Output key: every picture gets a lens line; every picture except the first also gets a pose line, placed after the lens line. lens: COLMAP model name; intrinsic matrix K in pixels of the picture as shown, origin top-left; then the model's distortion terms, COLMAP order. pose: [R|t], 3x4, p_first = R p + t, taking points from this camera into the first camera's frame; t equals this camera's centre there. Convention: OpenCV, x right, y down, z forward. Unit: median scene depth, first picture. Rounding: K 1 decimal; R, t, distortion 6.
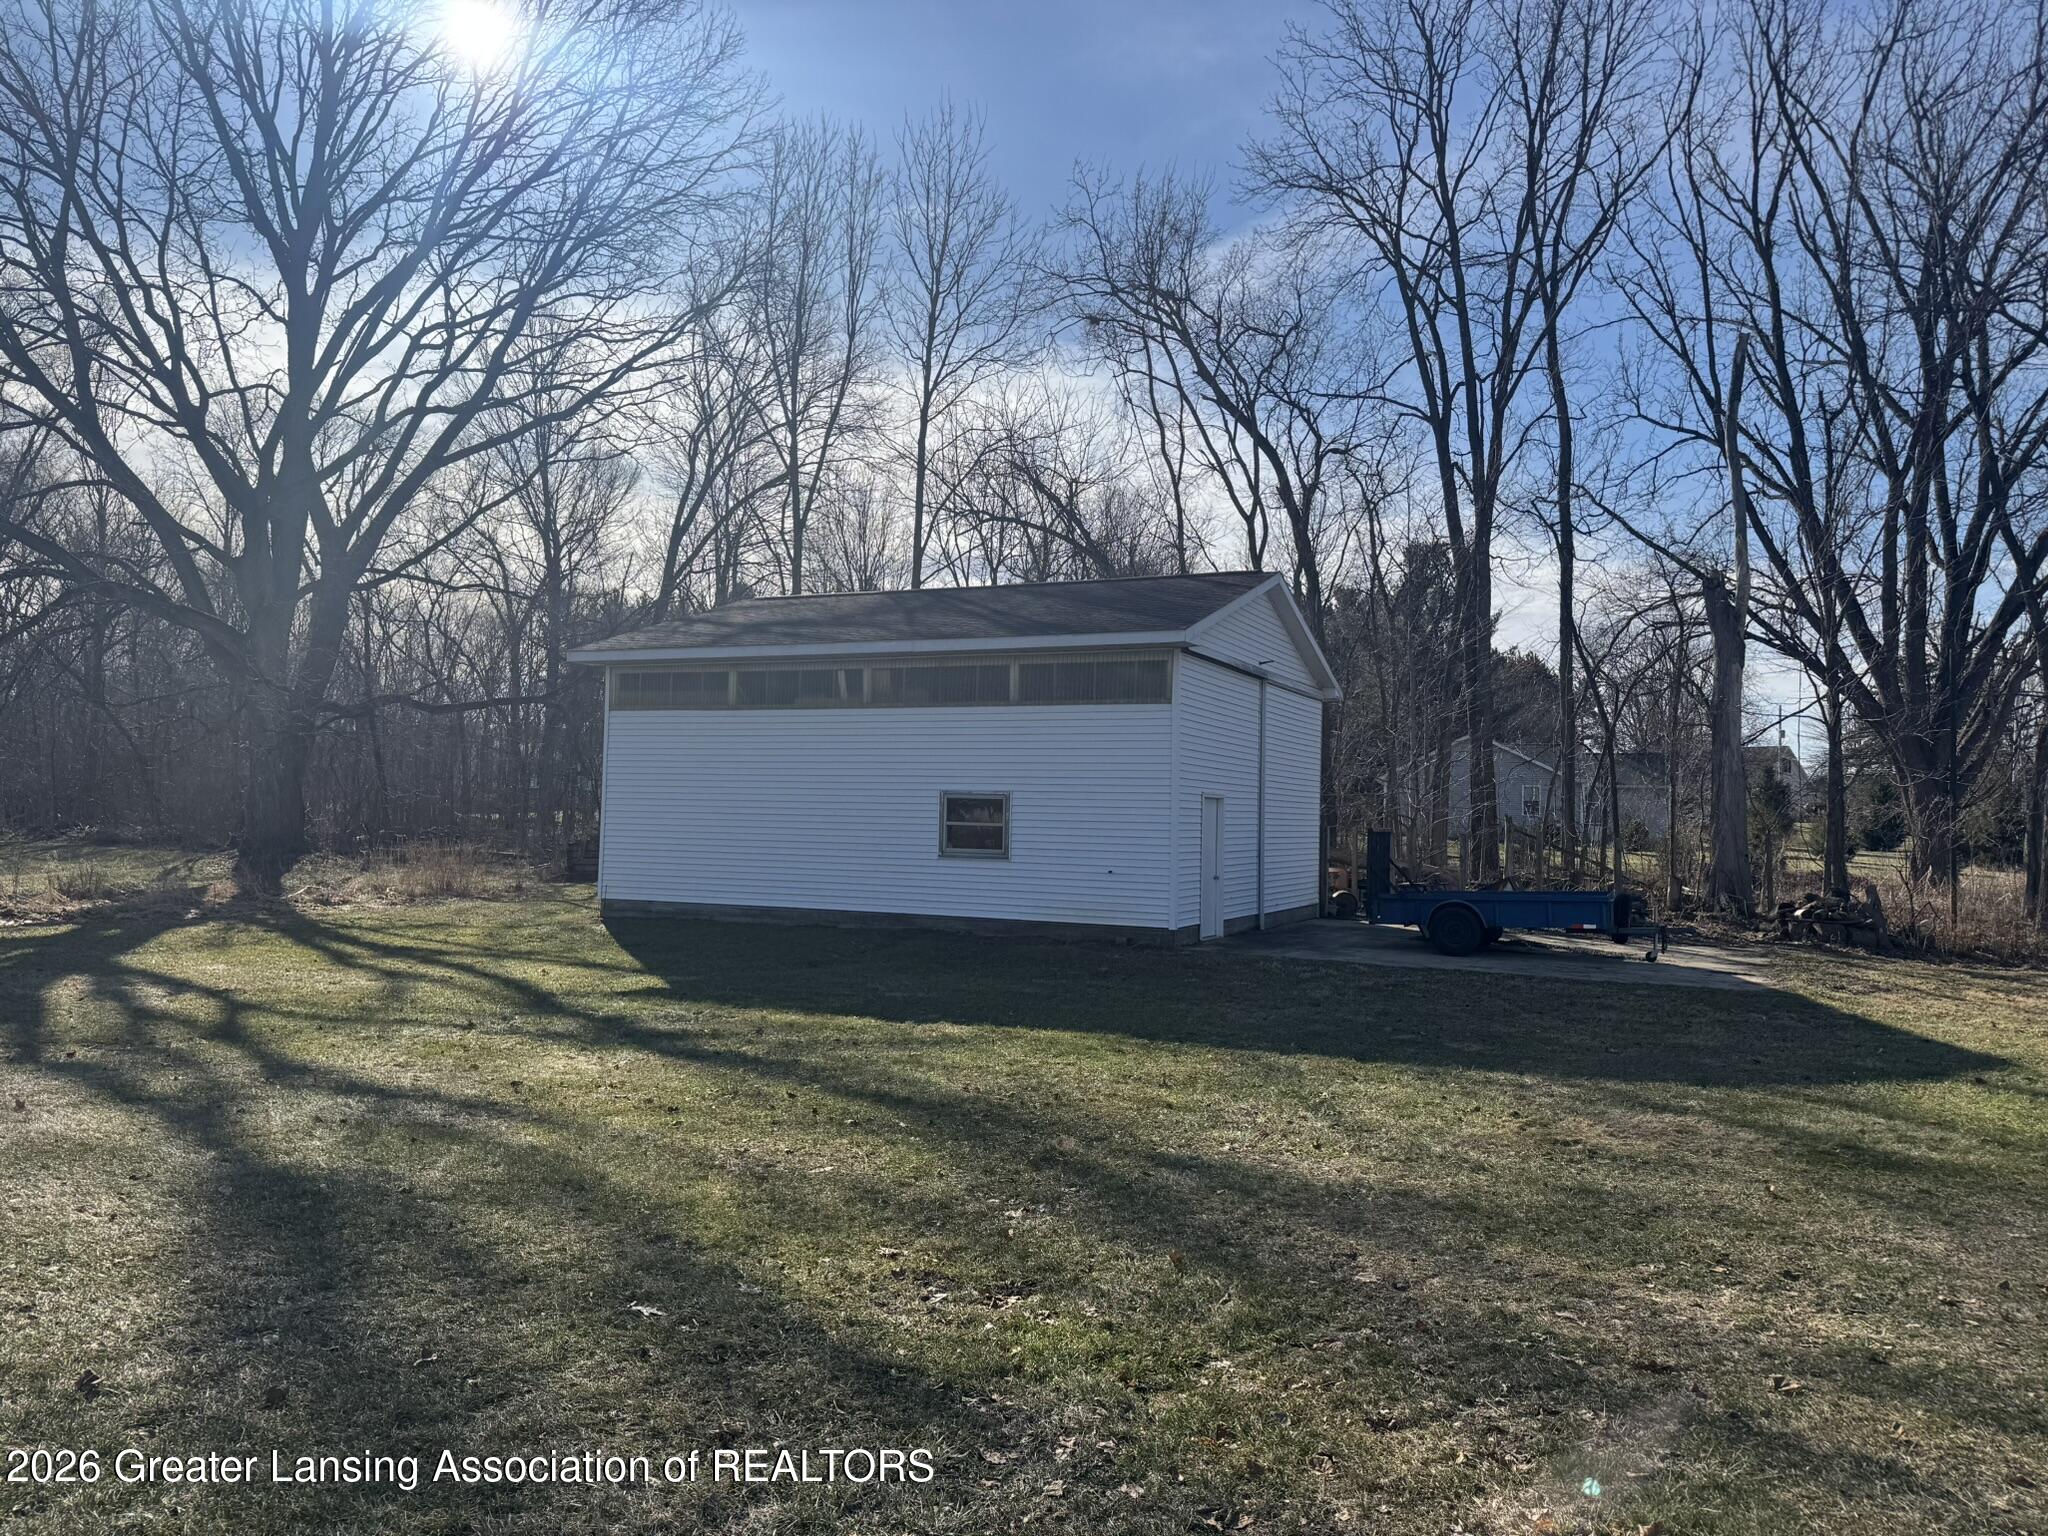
lens RADIAL K [[1445.1, 0, 1026.0], [0, 1445.1, 769.9], [0, 0, 1]] dist [0.002097, 0.000151]
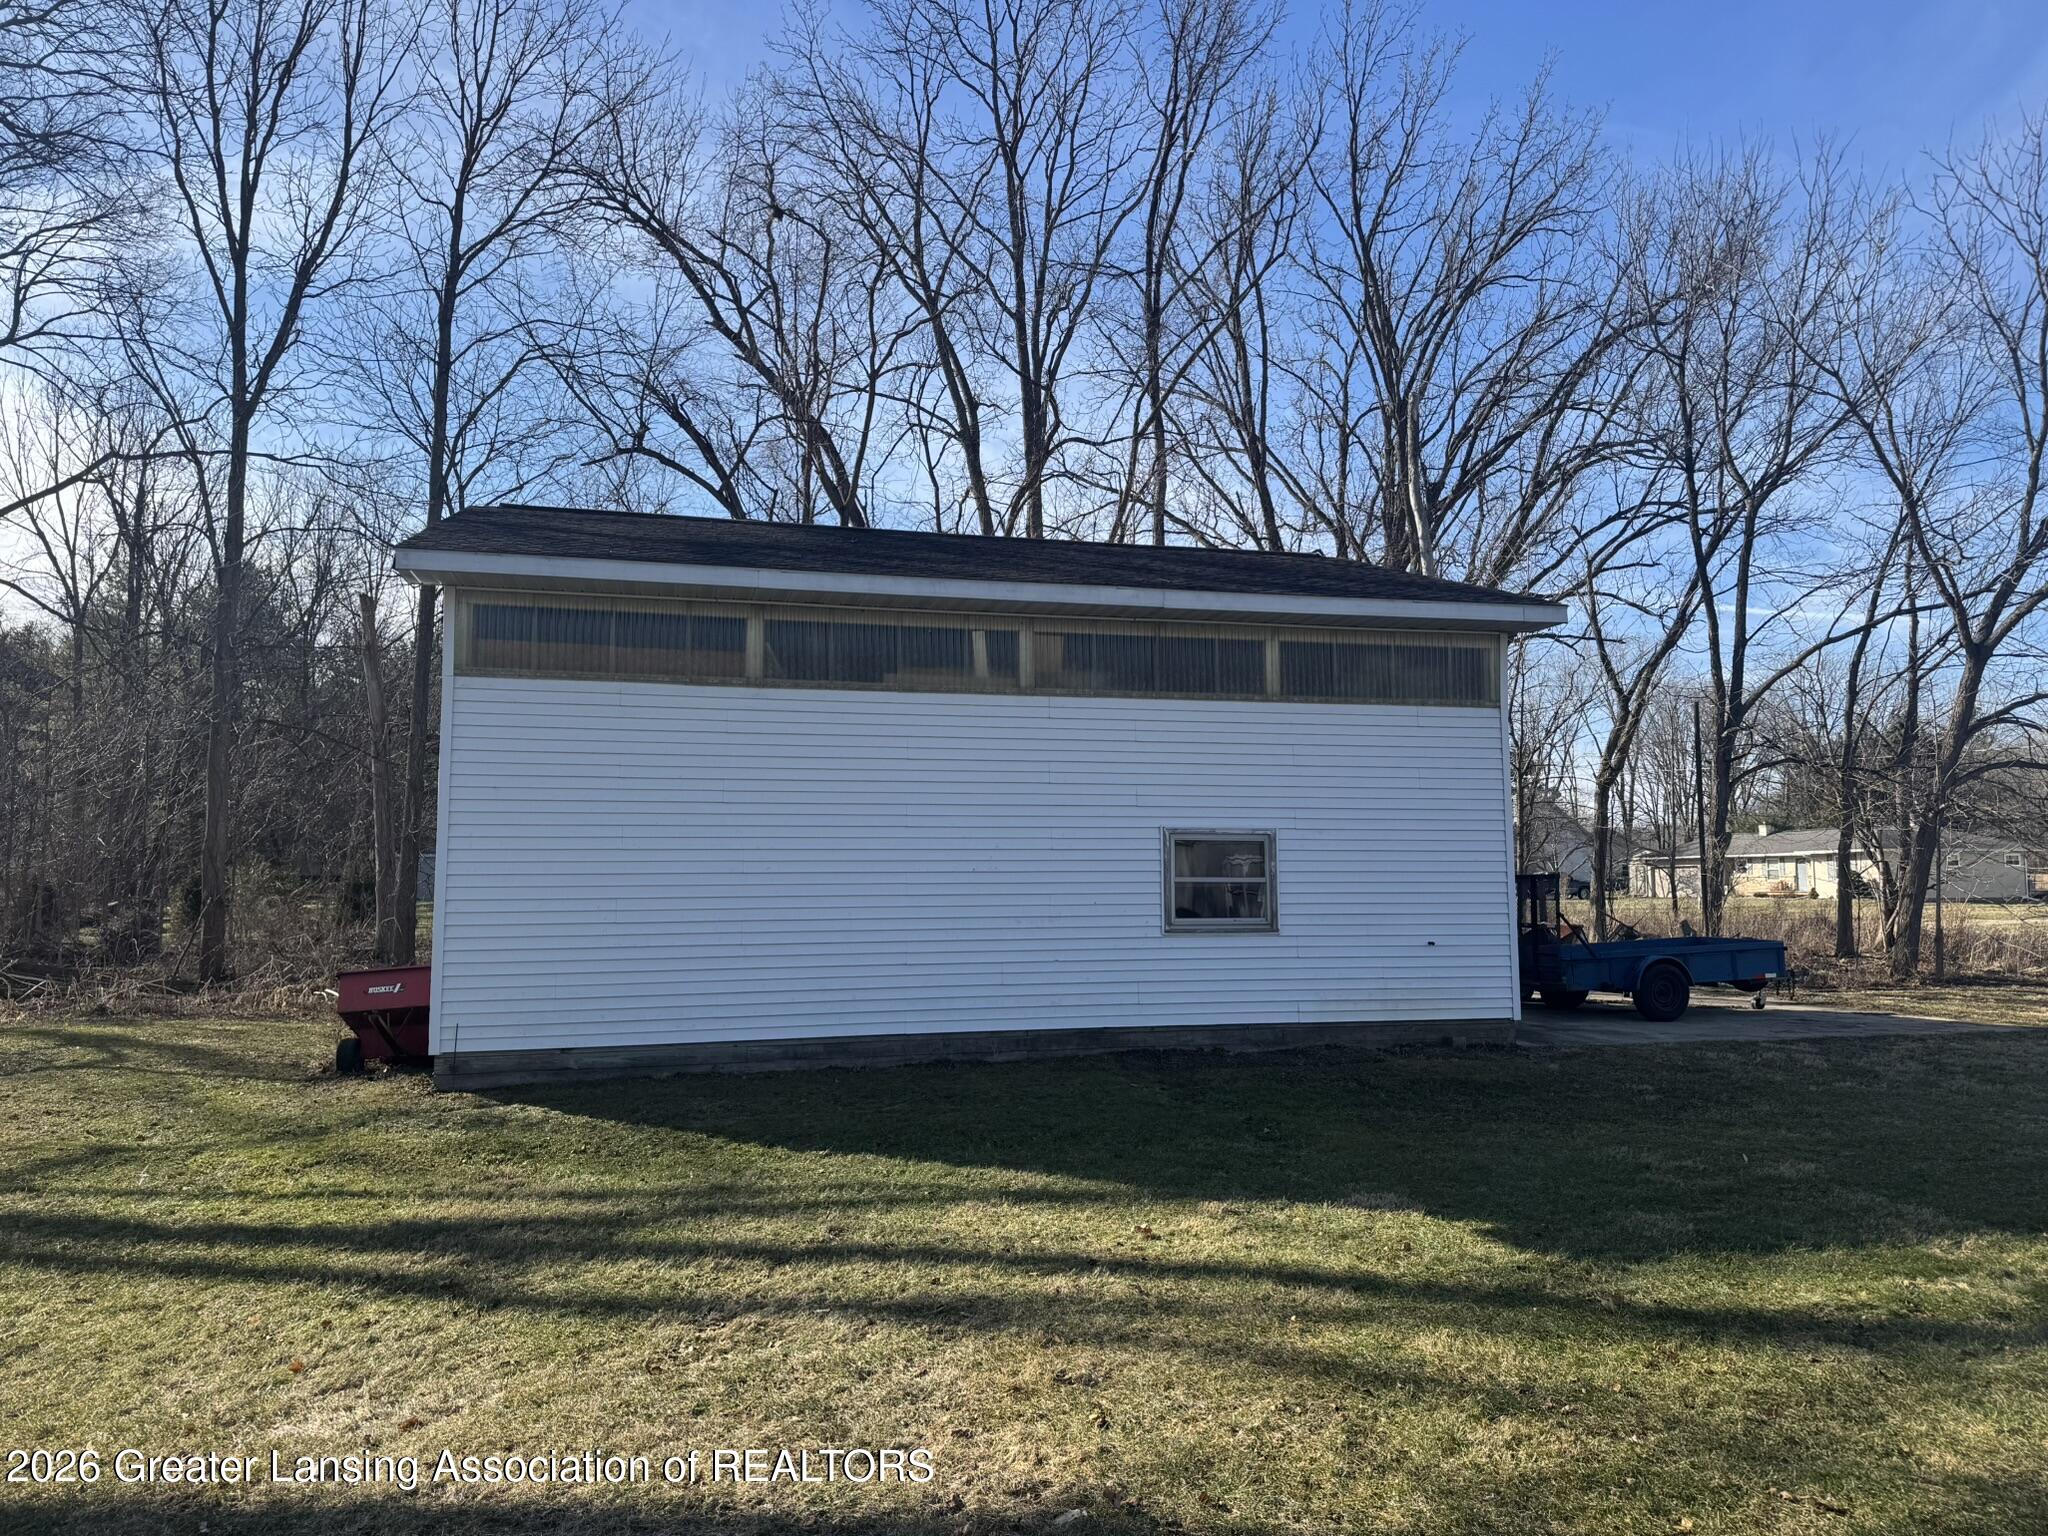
lens RADIAL K [[1445.1, 0, 1023.5], [0, 1445.1, 765.1], [0, 0, 1]] dist [0.002097, 0.000151]
pose [[0.770357, 0.030501, 0.636883, -0.512078], [0.002017, 0.998734, -0.050271, 0.018135], [-0.637610, 0.040011, 0.769319, 0.546780]]
